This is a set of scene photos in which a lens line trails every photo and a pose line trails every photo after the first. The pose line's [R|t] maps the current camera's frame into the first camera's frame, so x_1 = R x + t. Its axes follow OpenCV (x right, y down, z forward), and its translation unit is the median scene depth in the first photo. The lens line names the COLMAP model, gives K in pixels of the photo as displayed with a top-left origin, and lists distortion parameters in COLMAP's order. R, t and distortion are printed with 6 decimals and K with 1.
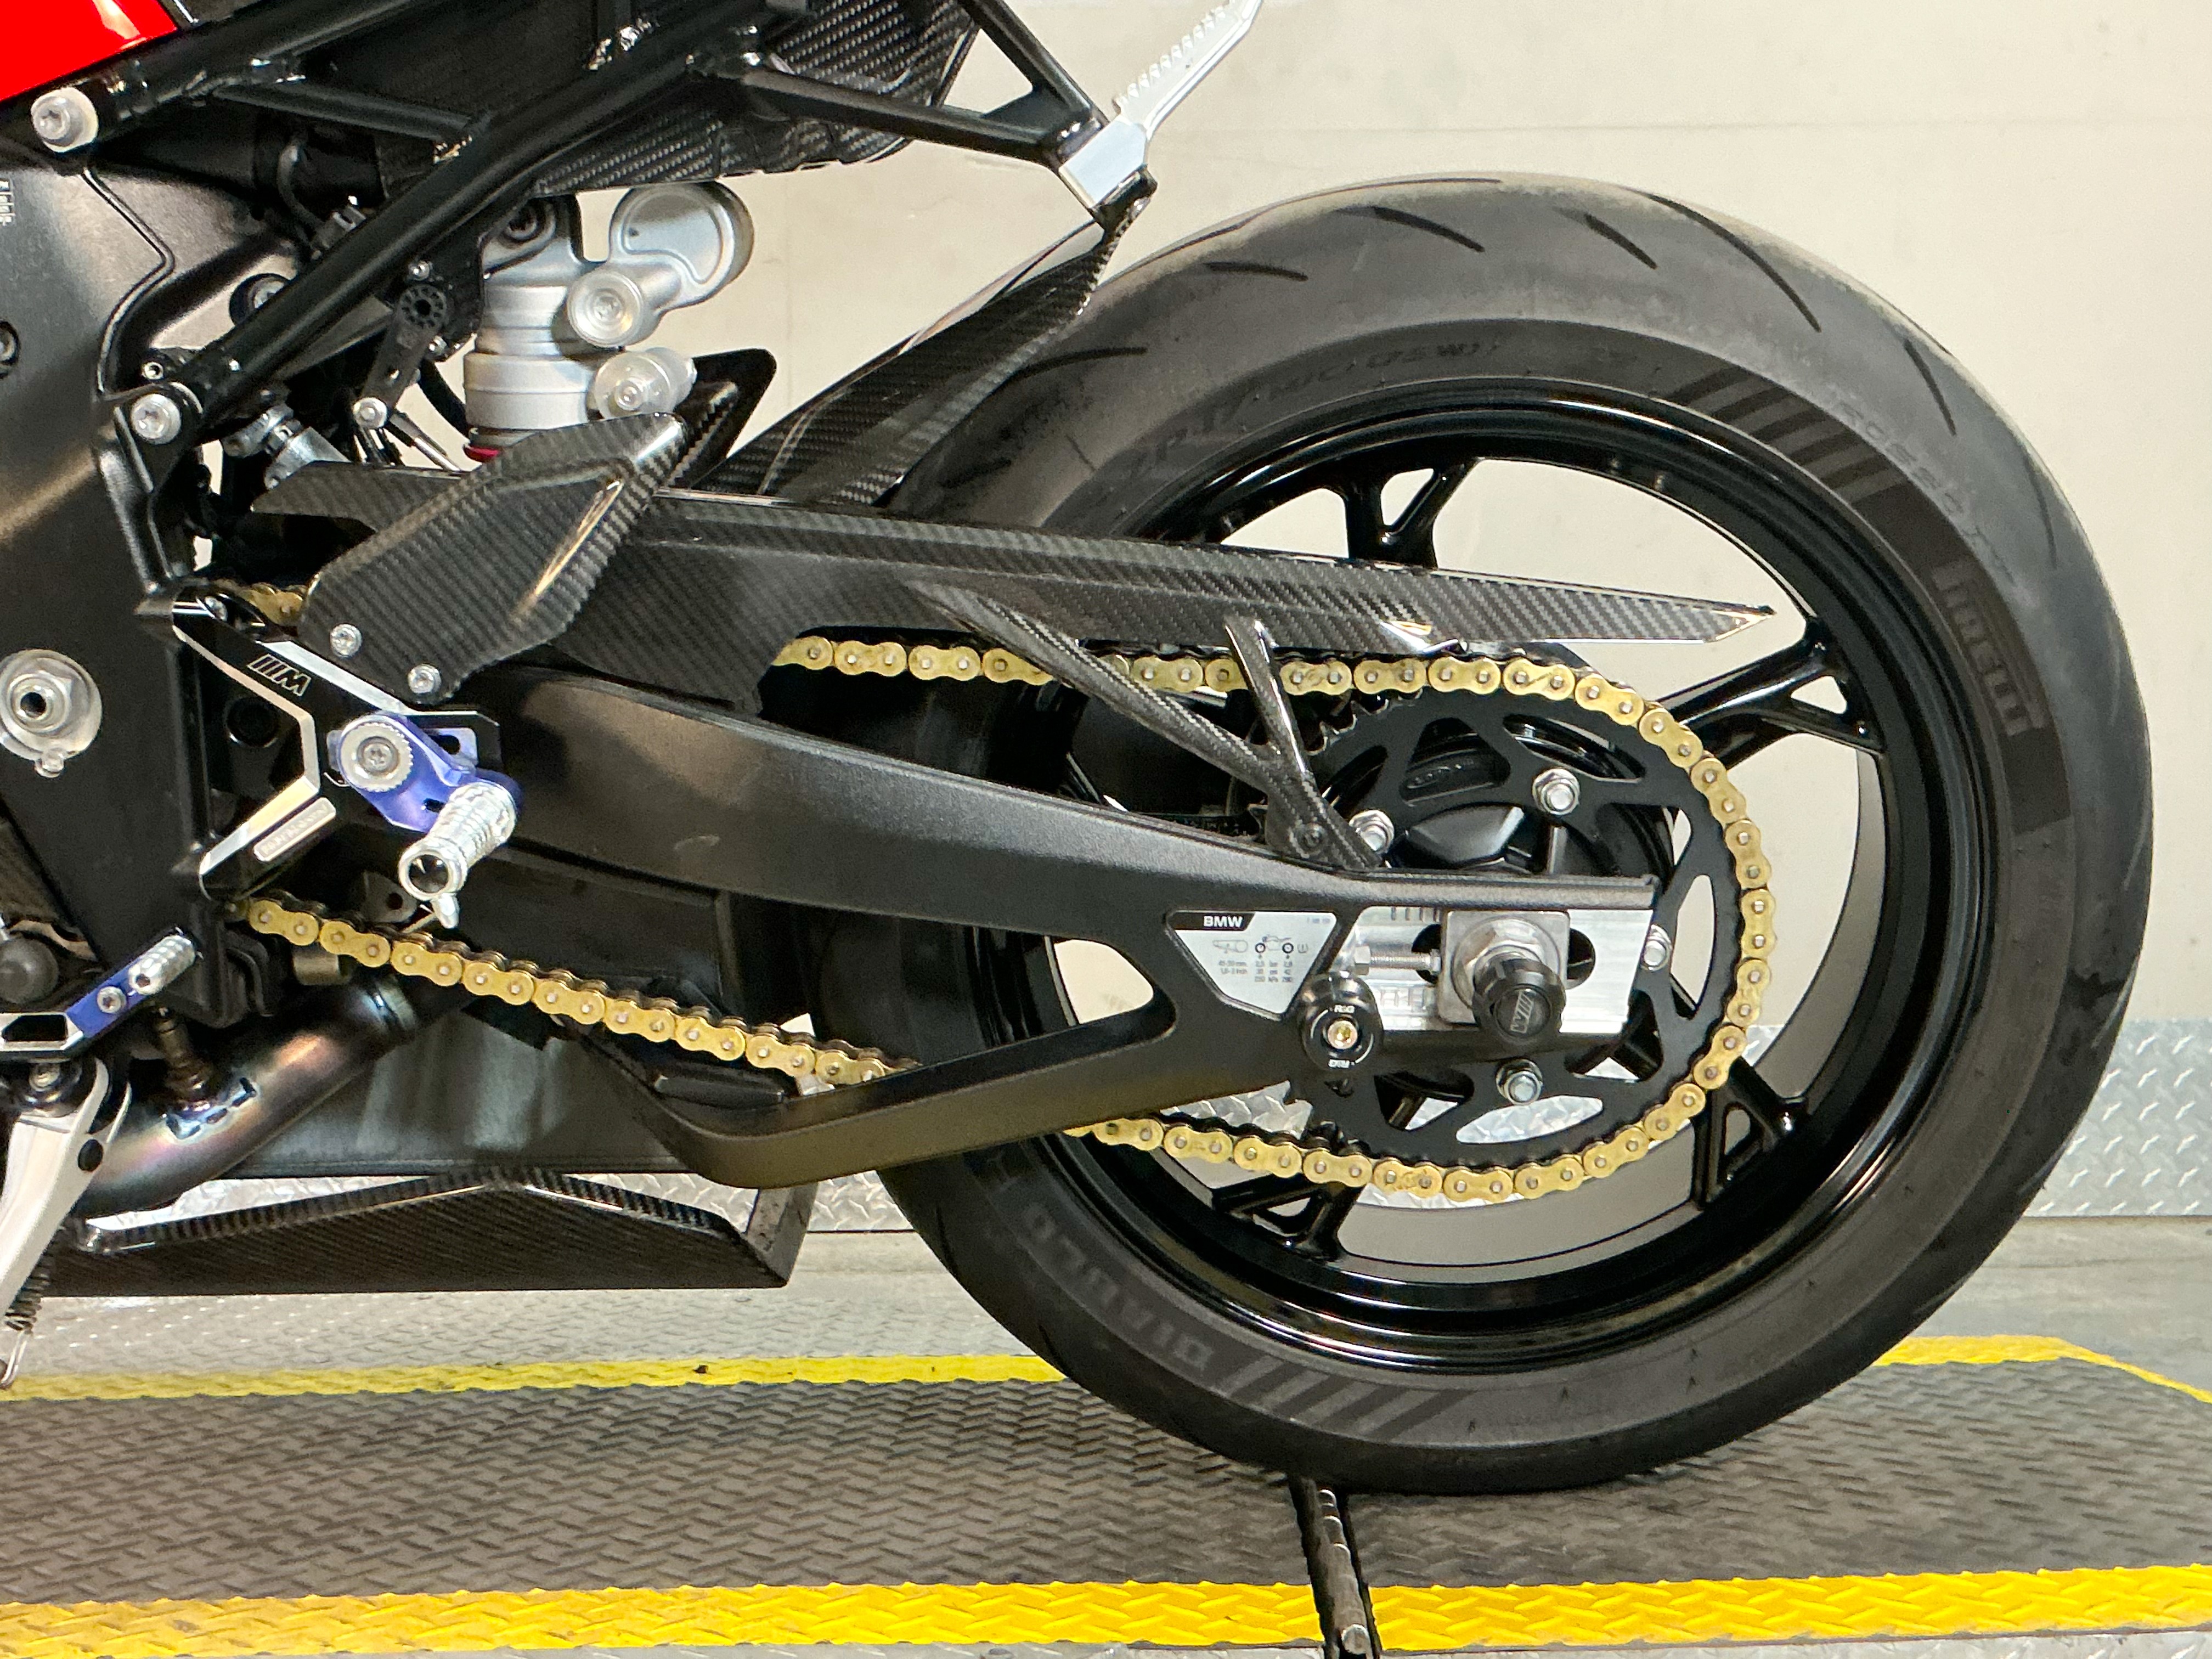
lens RADIAL K [[2698.8, 0, 1106.0], [0, 2698.8, 829.5], [0, 0, 1]] dist [0.145632, -0.277594]
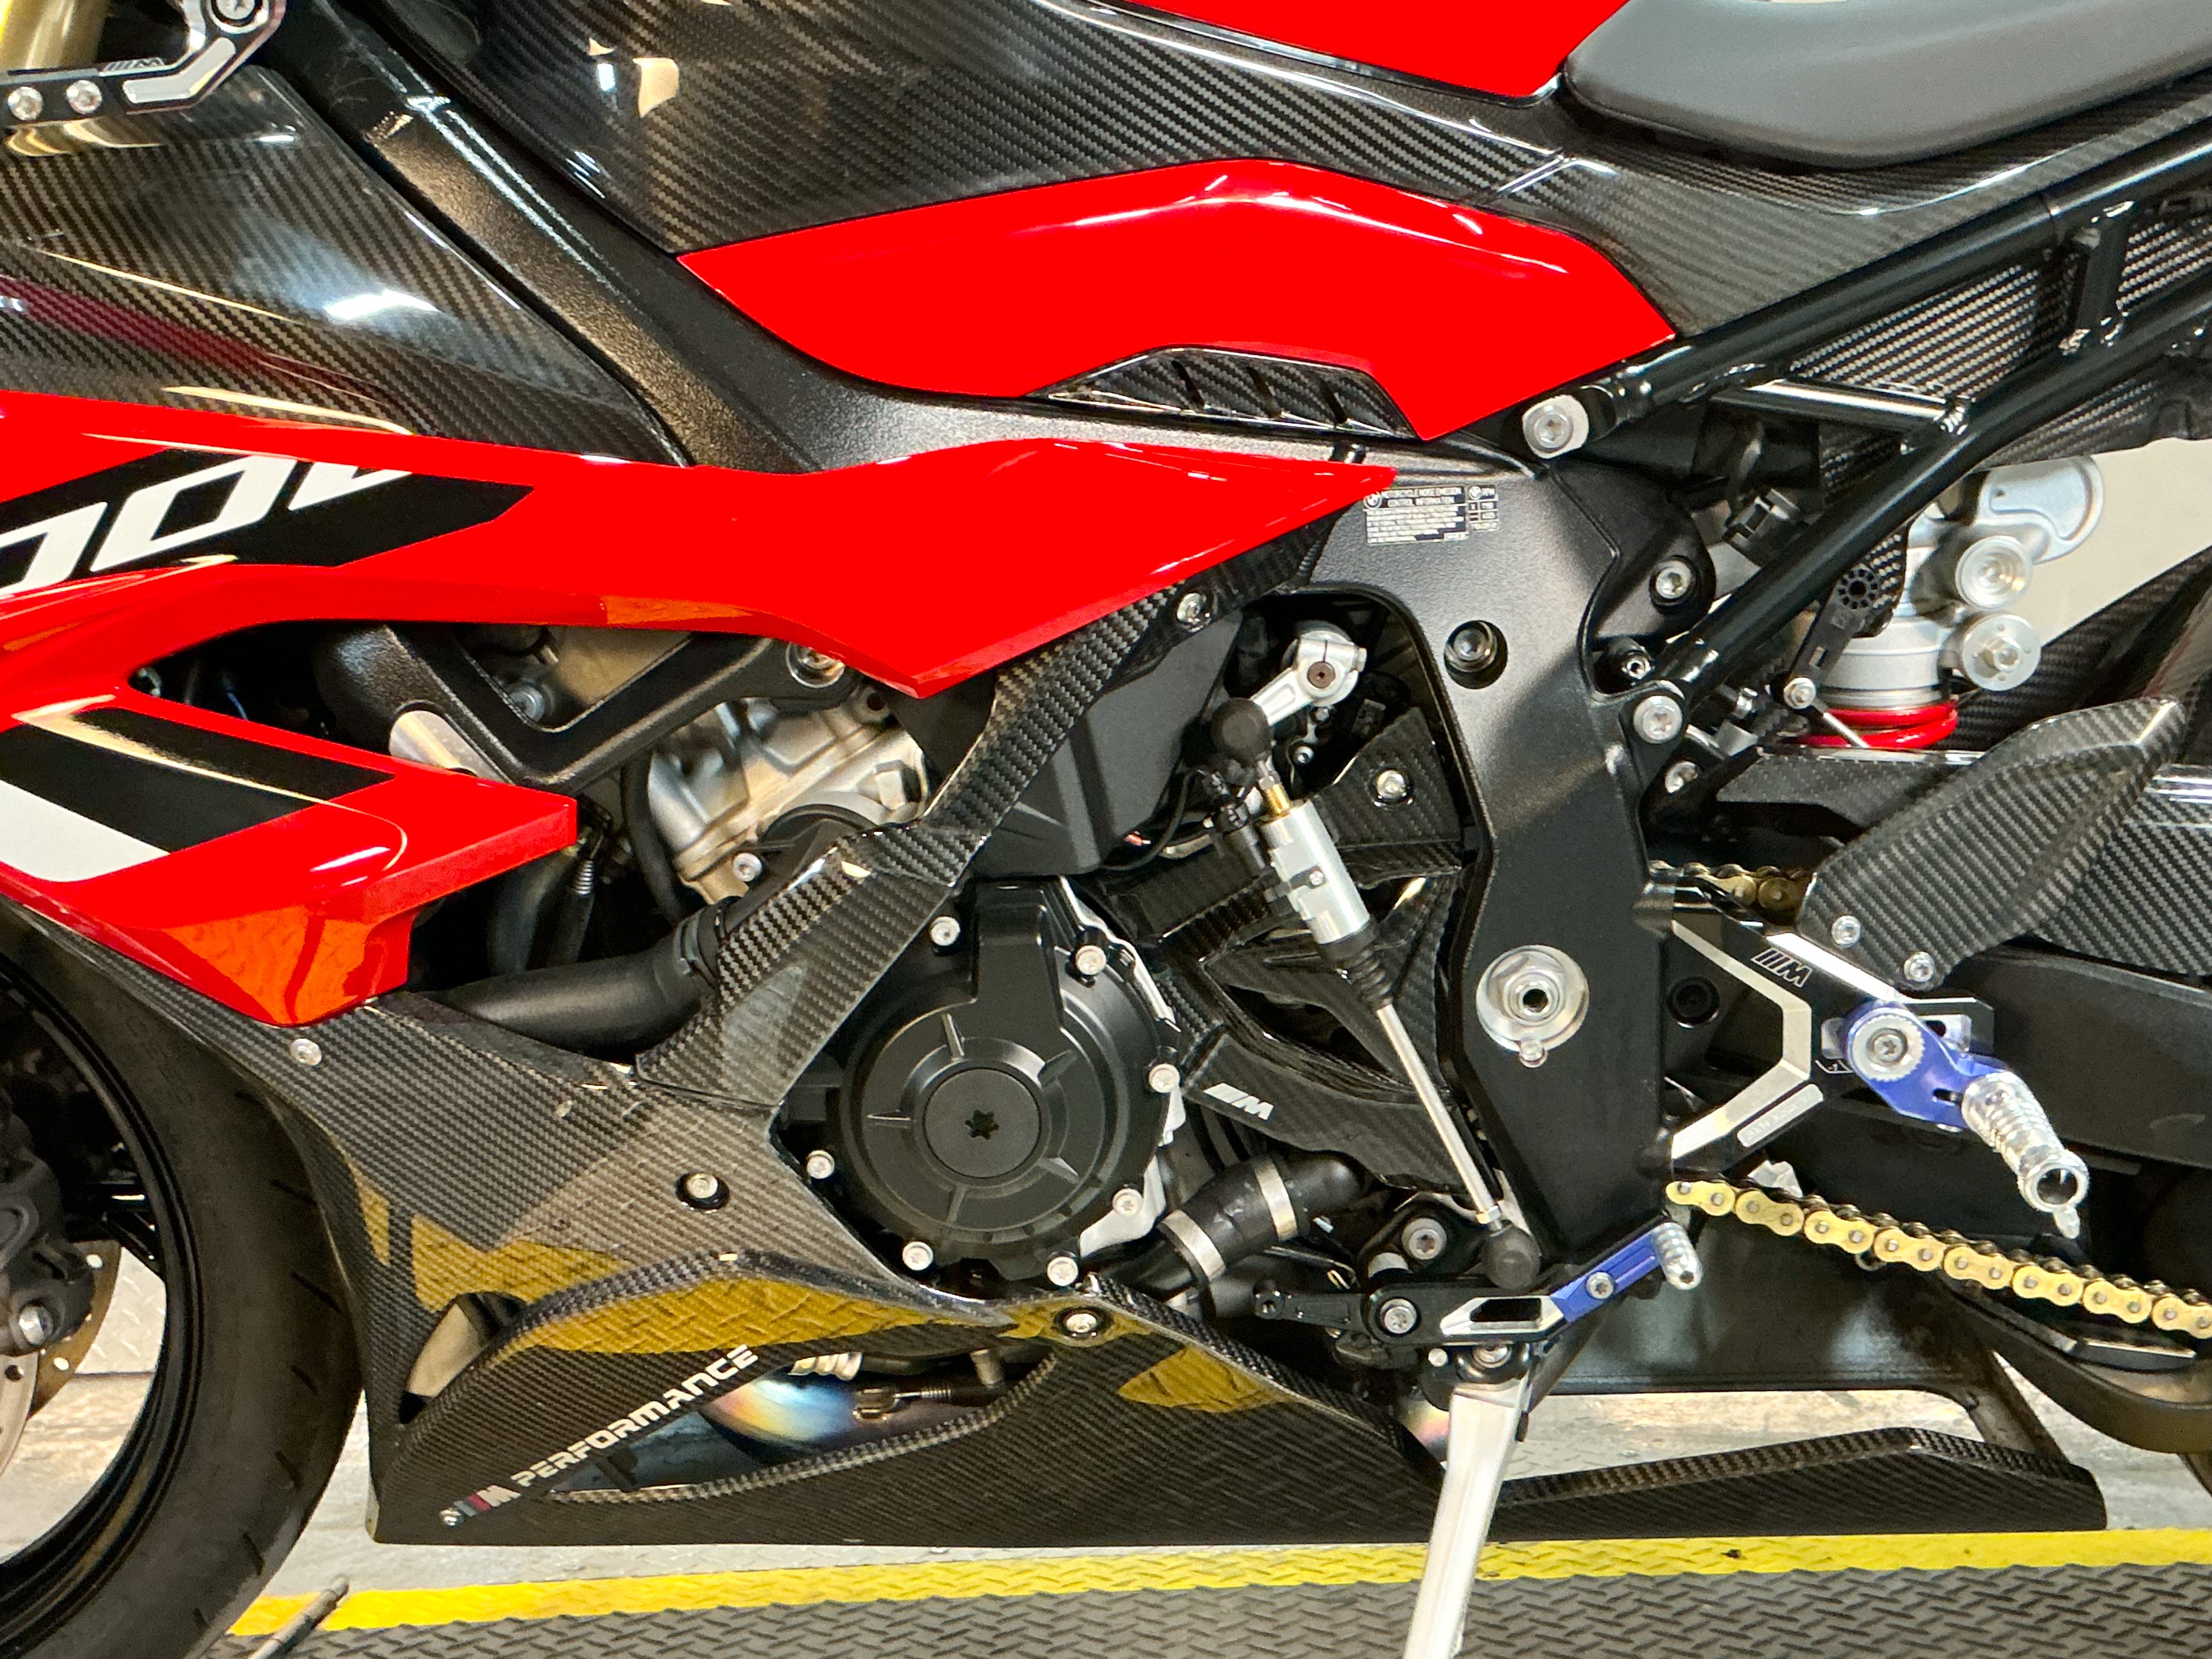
lens RADIAL K [[2698.8, 0, 1106.0], [0, 2698.8, 829.5], [0, 0, 1]] dist [0.145632, -0.277594]
pose [[0.999722, -0.022921, -0.005468, -0.522285], [0.022949, 0.999723, 0.005212, -0.113359], [0.005347, -0.005336, 0.999971, -0.010736]]
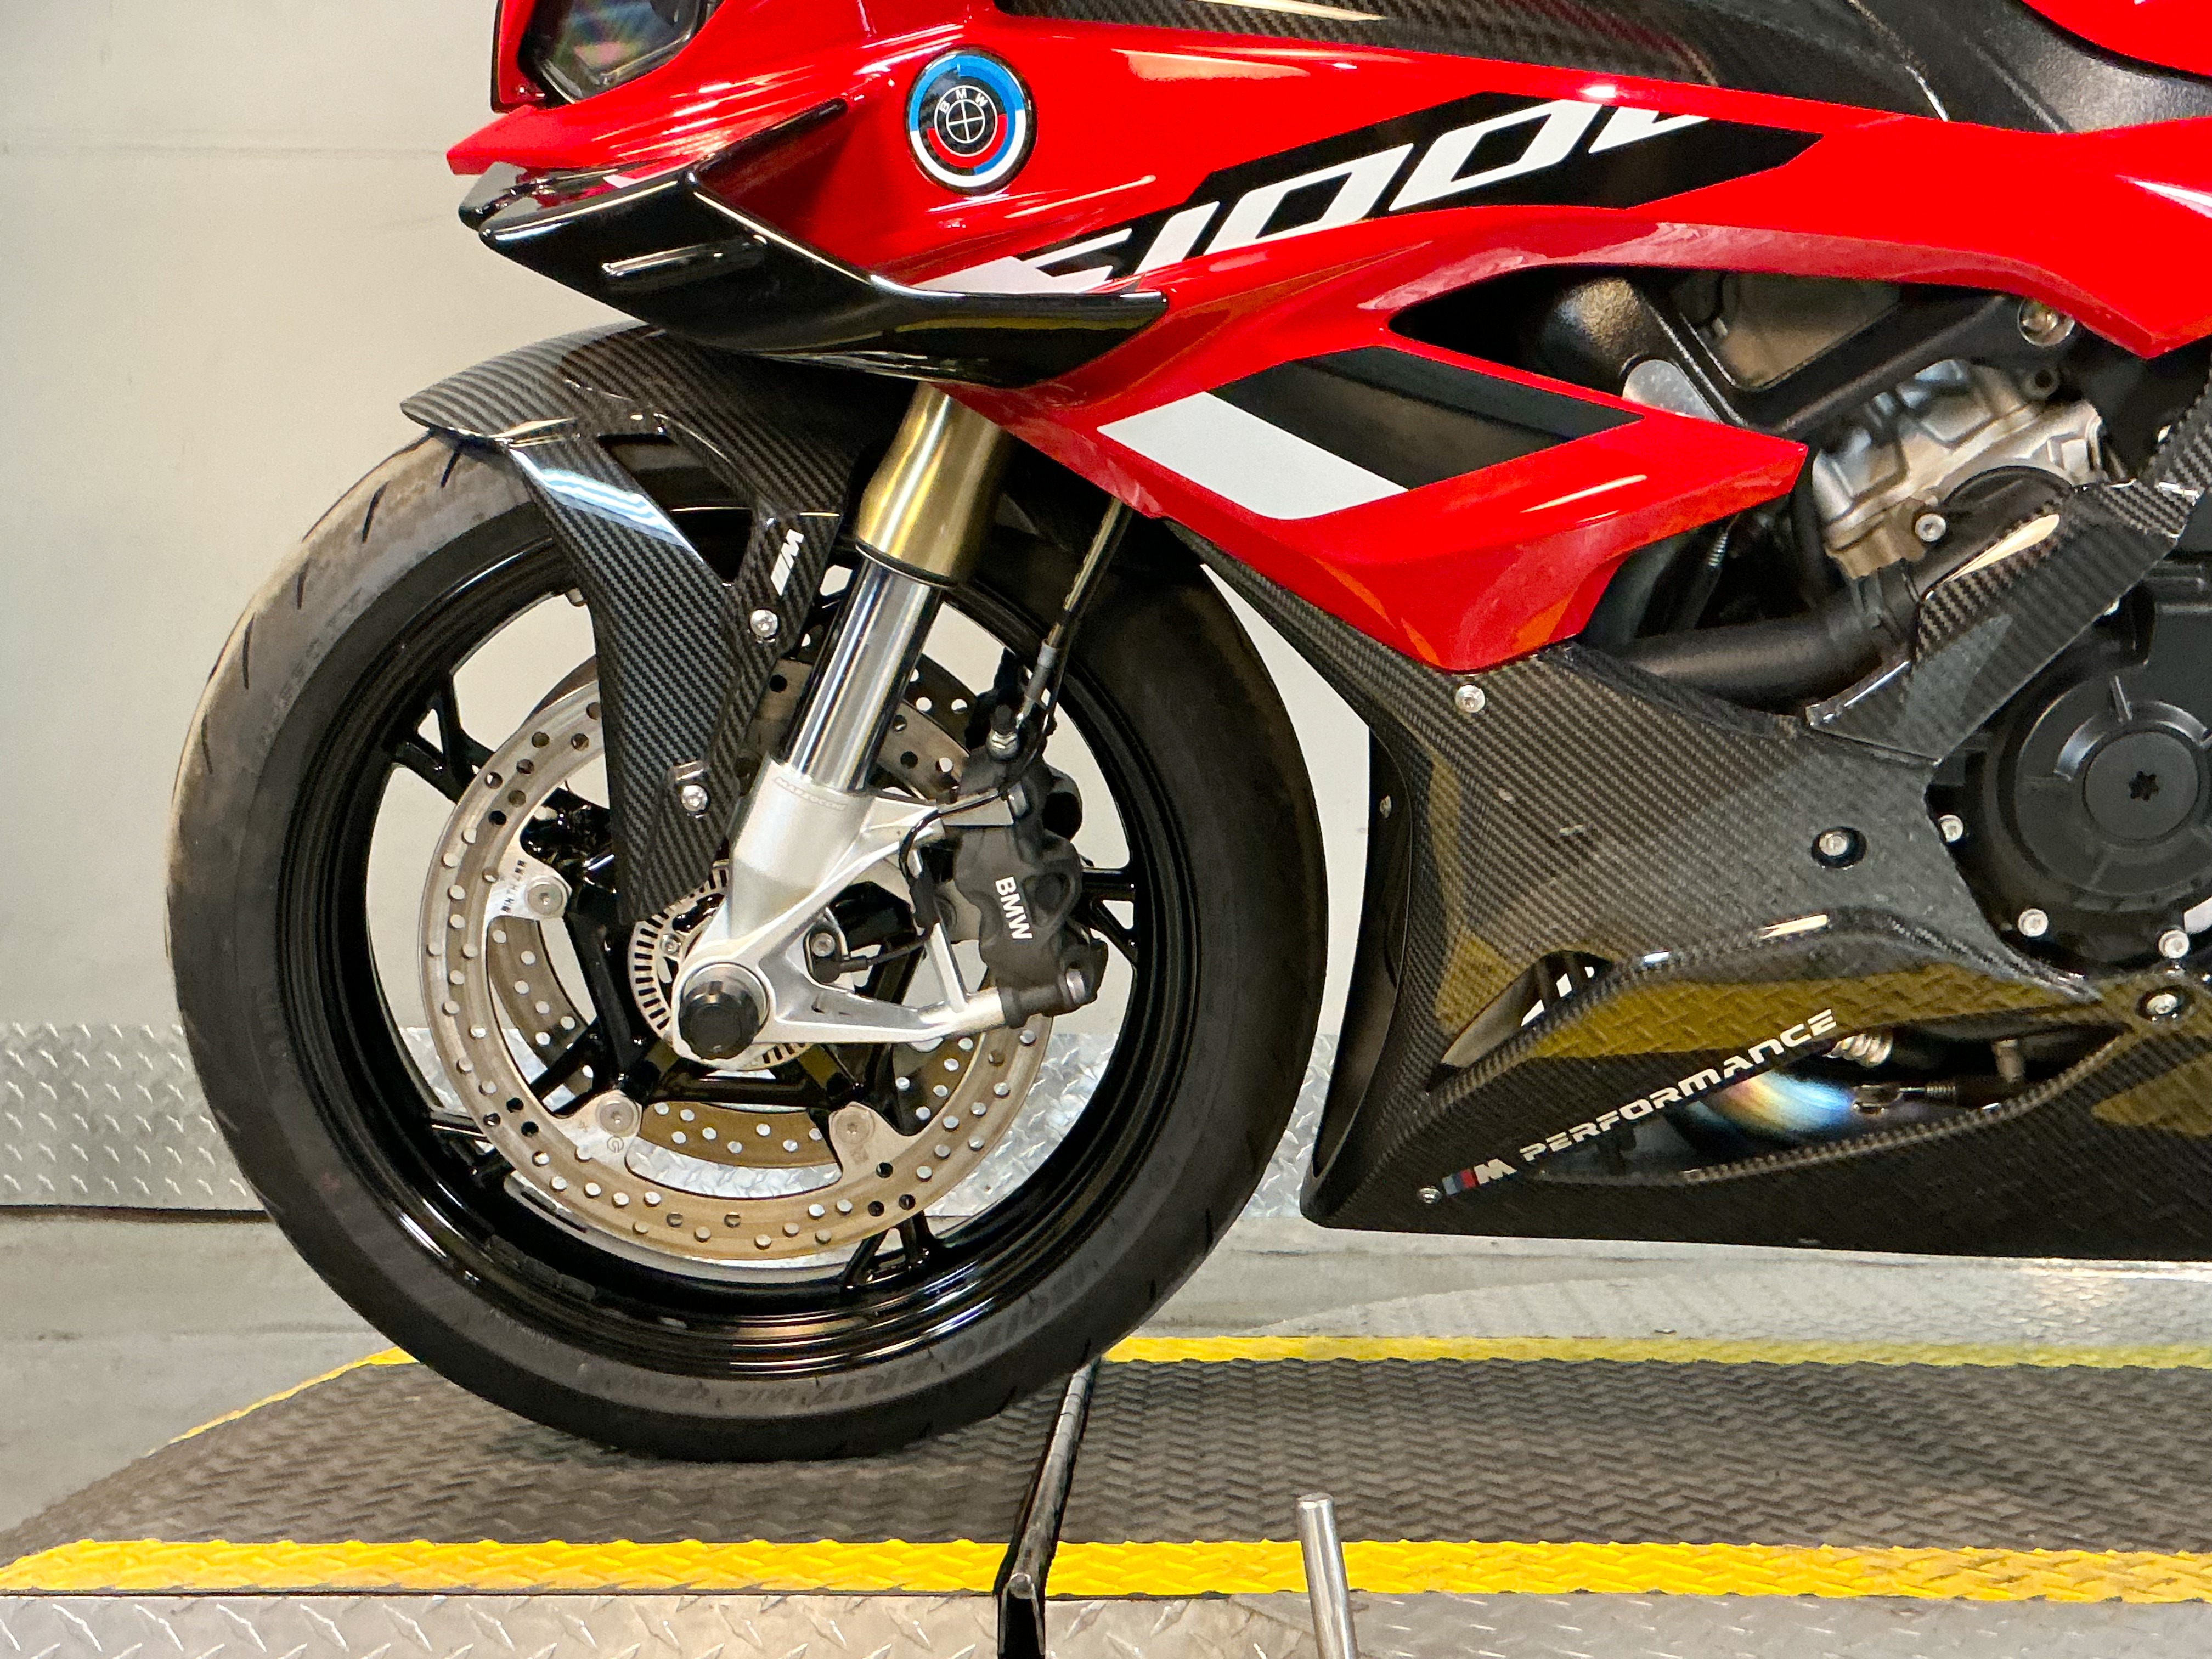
lens RADIAL K [[2698.8, 0, 1106.0], [0, 2698.8, 829.5], [0, 0, 1]] dist [0.145632, -0.277594]
pose [[0.999439, 0.016304, -0.029259, -0.911183], [-0.016375, 0.999863, -0.002204, 0.015014], [0.029219, 0.002681, 0.999569, -0.067600]]
